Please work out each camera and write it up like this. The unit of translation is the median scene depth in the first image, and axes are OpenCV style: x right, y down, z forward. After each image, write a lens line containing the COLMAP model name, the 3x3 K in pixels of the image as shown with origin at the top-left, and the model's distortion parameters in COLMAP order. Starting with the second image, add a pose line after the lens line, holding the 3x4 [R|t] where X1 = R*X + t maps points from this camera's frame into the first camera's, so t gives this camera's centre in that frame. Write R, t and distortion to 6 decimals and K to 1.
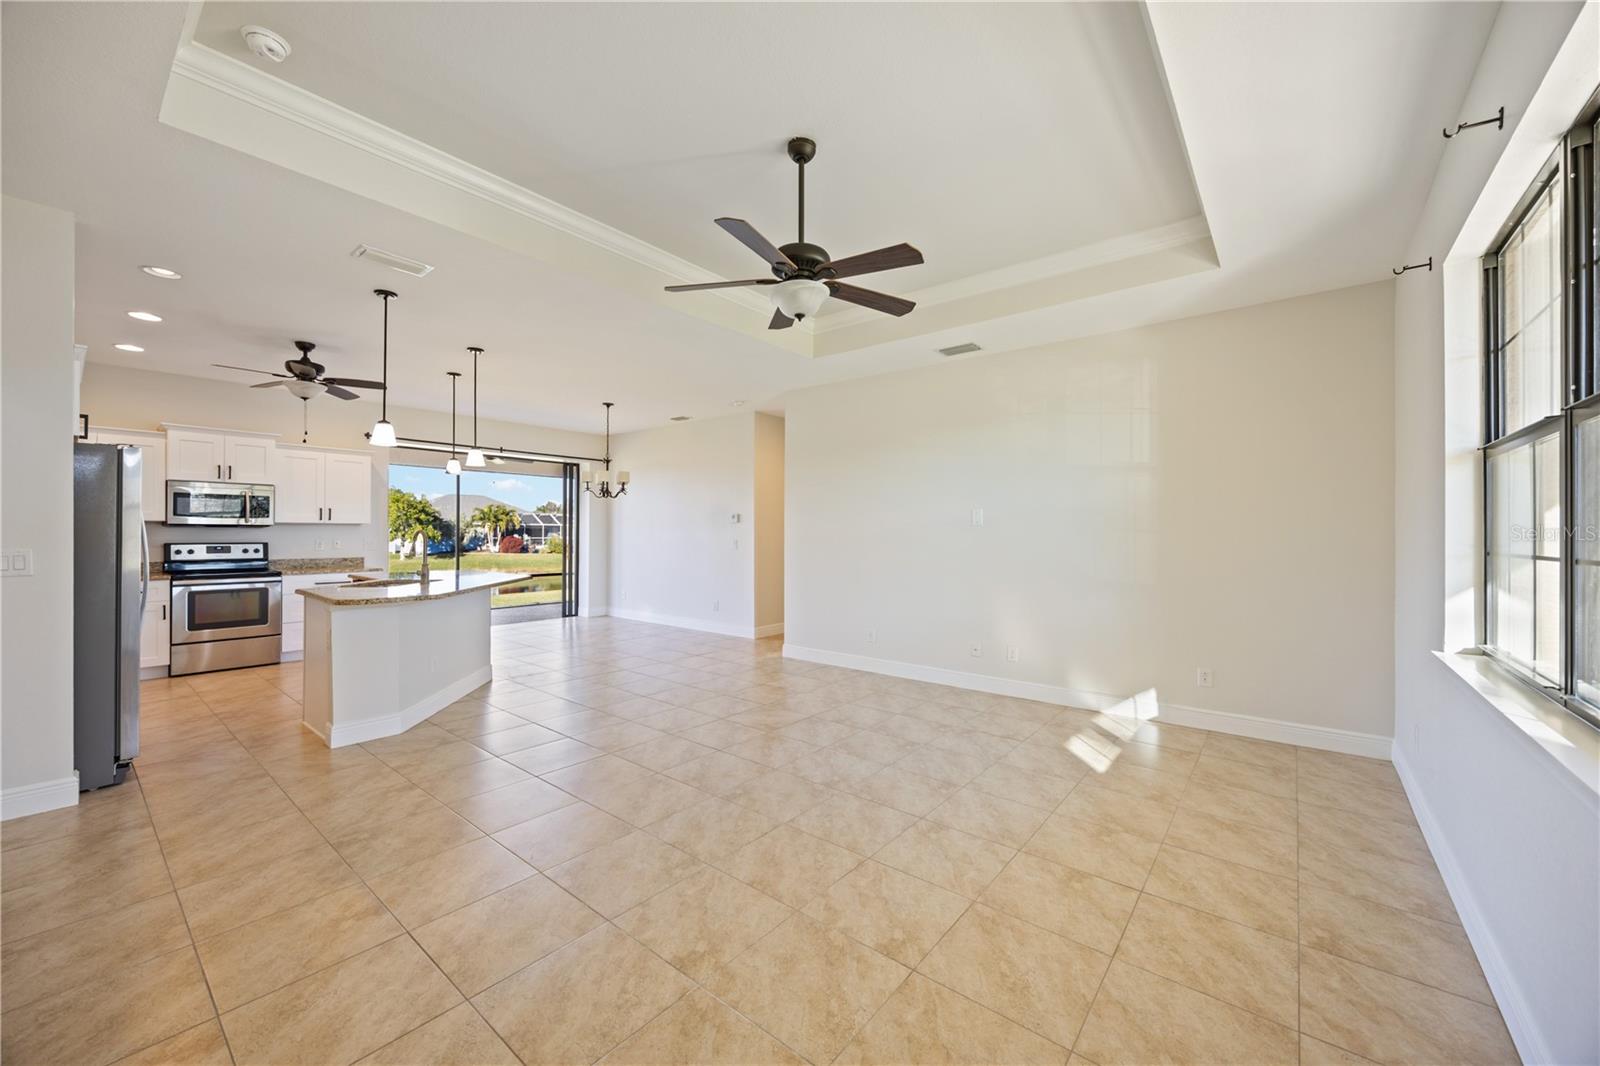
lens RADIAL K [[610.2, 0, 802.6], [0, 610.2, 531.4], [0, 0, 1]] dist [-0.000492, 0.000183]
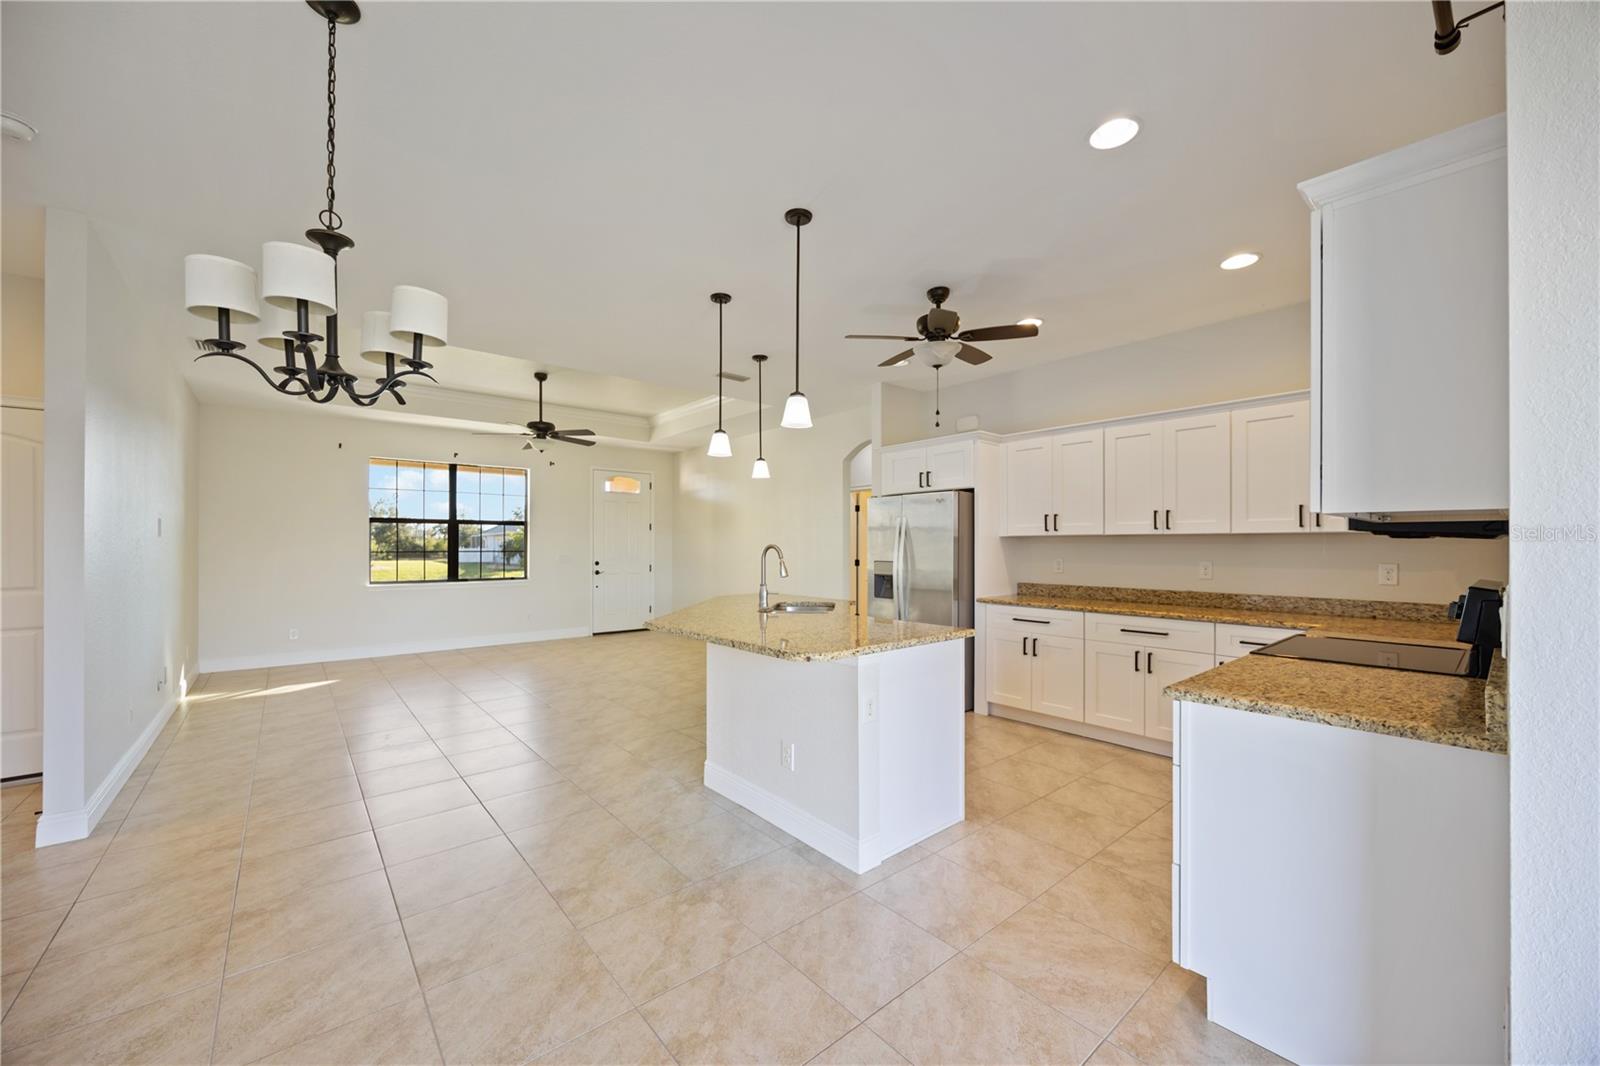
lens RADIAL K [[611.1, 0, 781.9], [0, 611.1, 542.4], [0, 0, 1]] dist [0.023551, -0.000007]
pose [[-0.976105, -0.004434, 0.217255, -0.666509], [-0.006189, 0.999954, -0.007396, -0.000007], [-0.217212, -0.008563, -0.976087, 1.470570]]
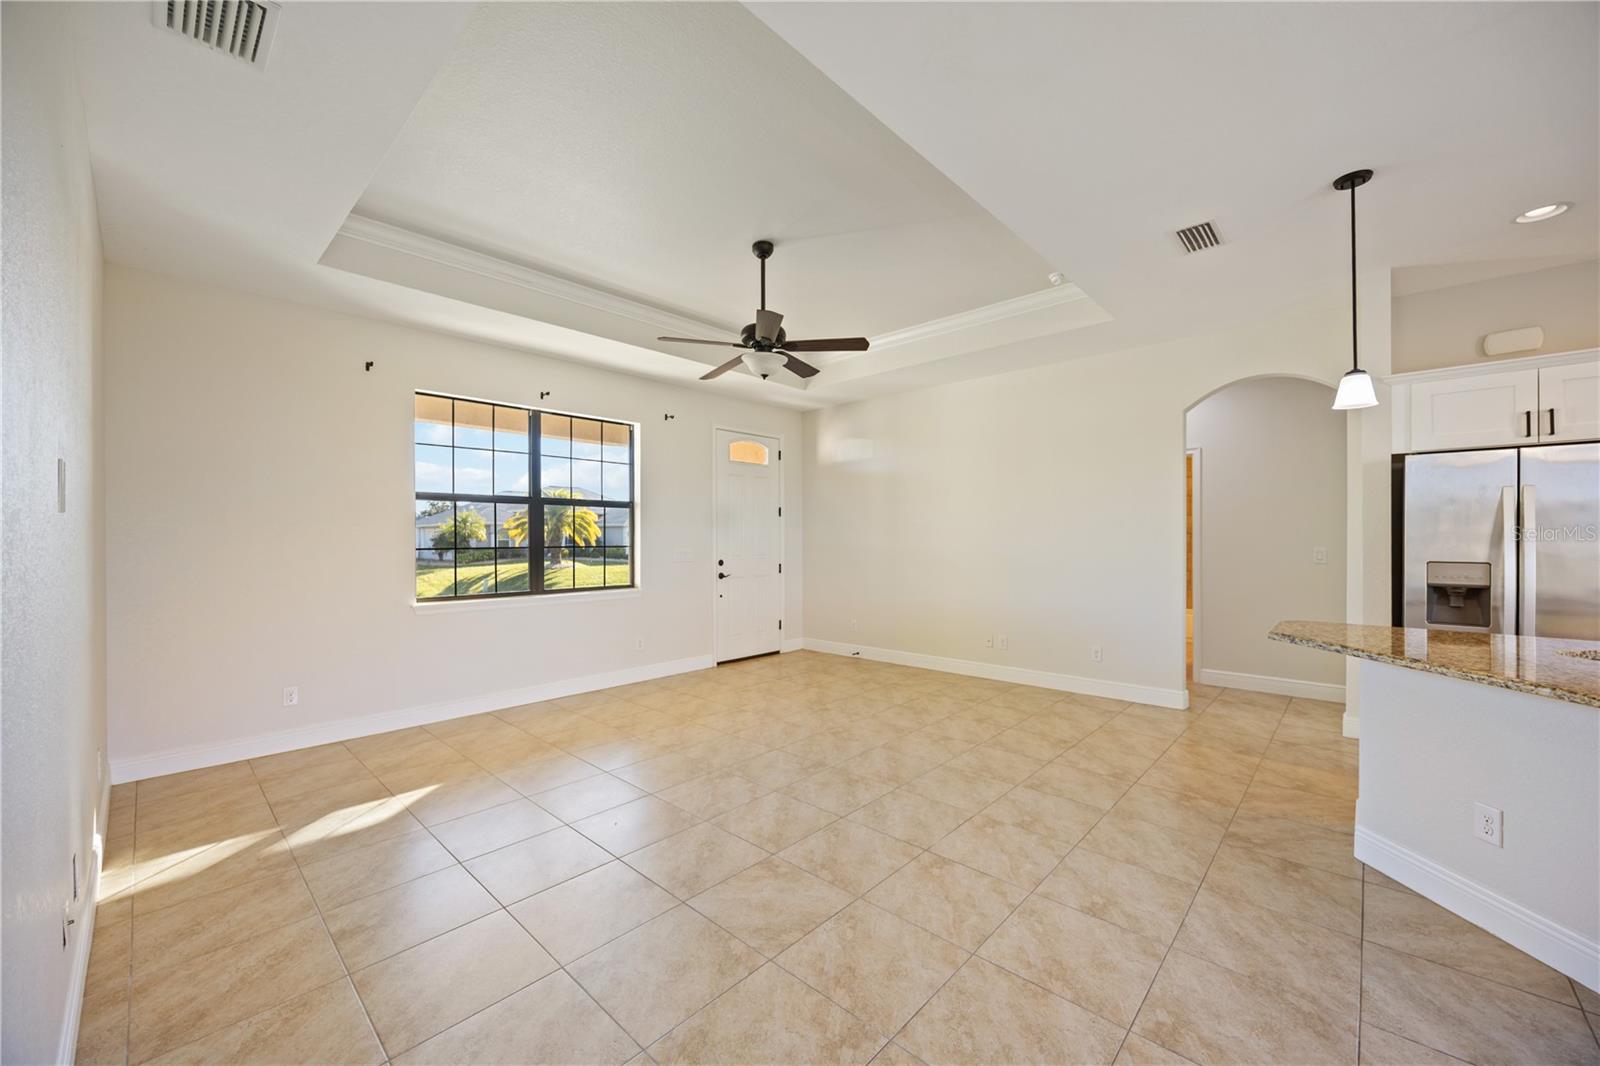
lens RADIAL K [[610.6, 0, 806.7], [0, 610.6, 540.5], [0, 0, 1]] dist [-0.001763, -0.000178]
pose [[-0.997852, -0.001371, 0.065492, -0.089760], [-0.001212, 0.999996, 0.002472, 0.001640], [-0.065496, 0.002388, -0.997850, 1.127792]]
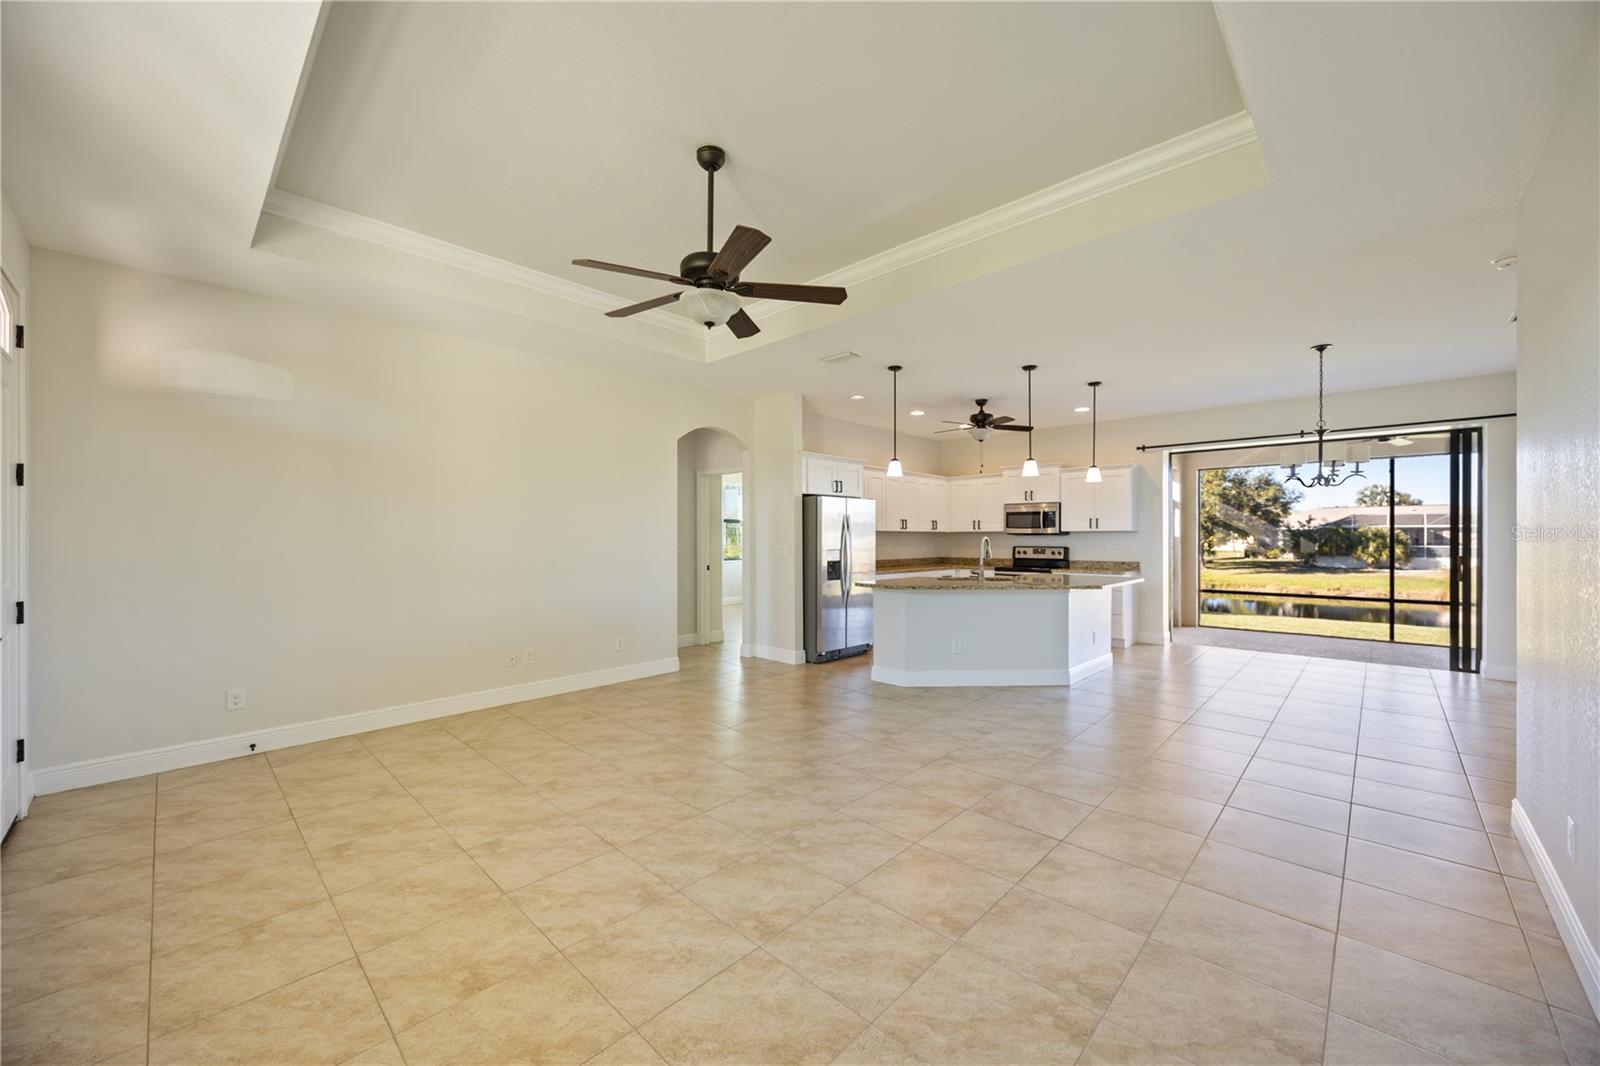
lens RADIAL K [[610.6, 0, 806.7], [0, 610.6, 540.5], [0, 0, 1]] dist [-0.001763, -0.000178]
pose [[-0.077077, 0.000705, -0.997025, 0.479931], [0.001512, 0.999999, 0.000590, 0.003221], [0.997024, -0.001462, -0.077078, 0.599927]]
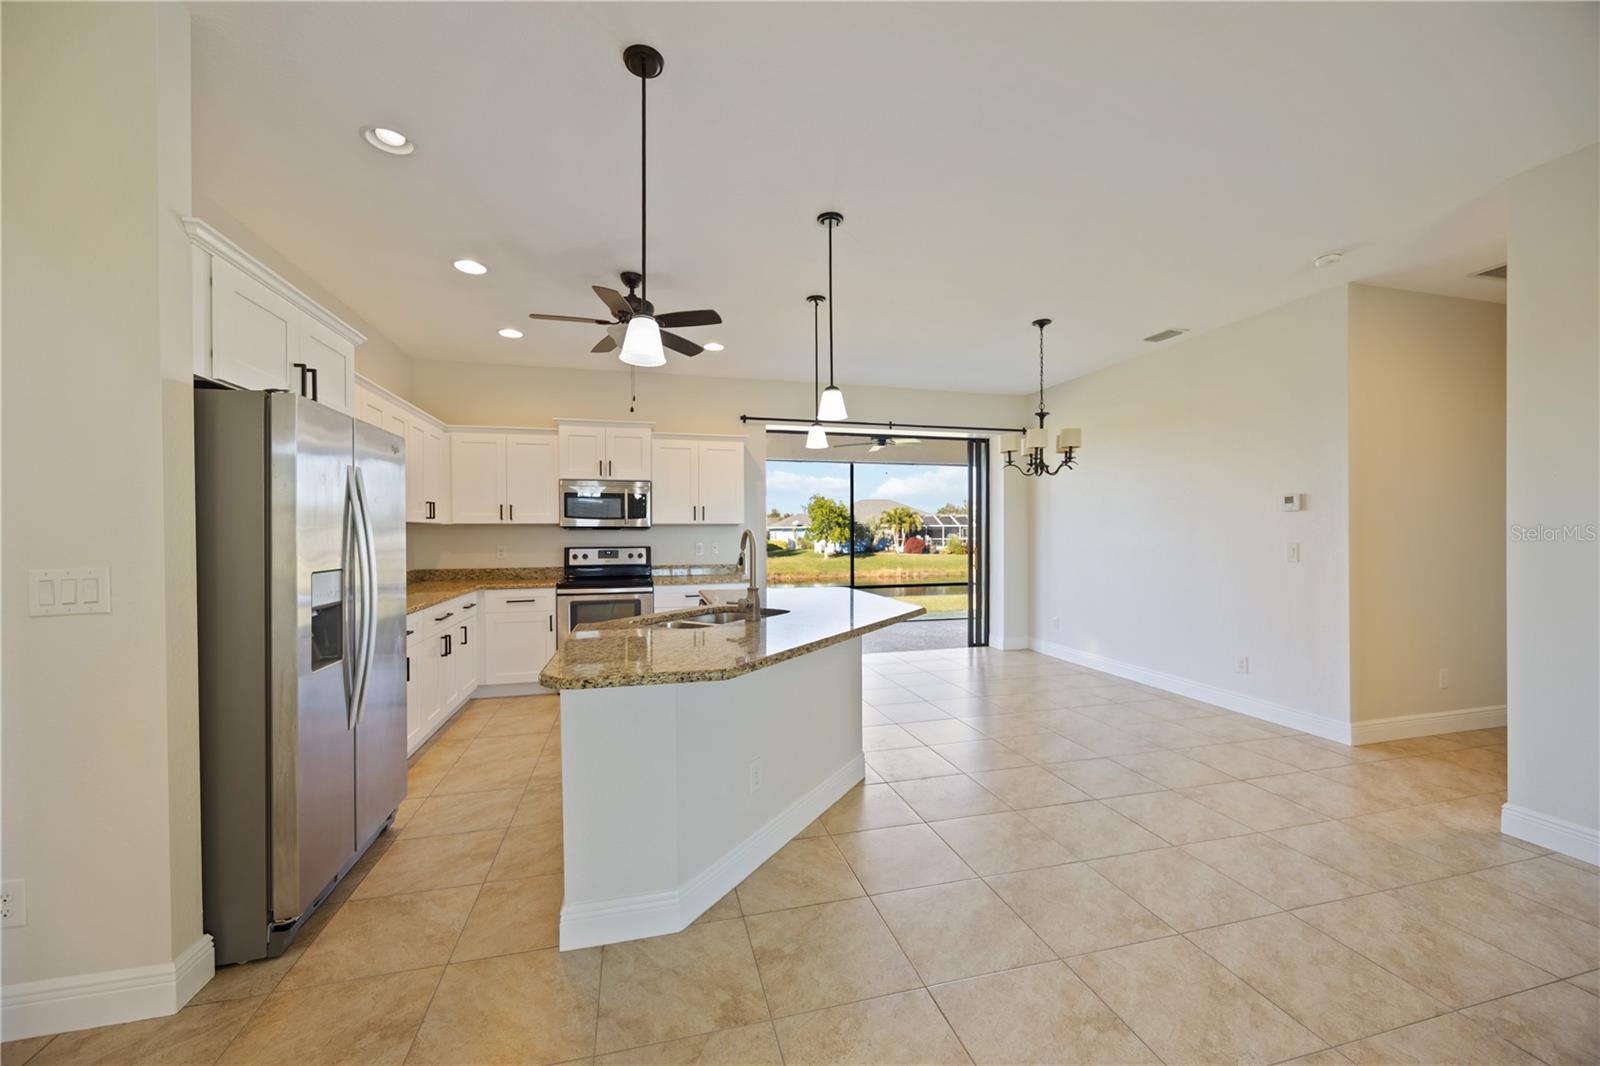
lens RADIAL K [[614.7, 0, 798.7], [0, 614.7, 535.2], [0, 0, 1]] dist [-0.002541, -0.000355]
pose [[0.806182, -0.006180, -0.591636, -0.187143], [0.009182, 0.999956, 0.002068, 0.001846], [0.591597, -0.007100, 0.806203, 0.440021]]
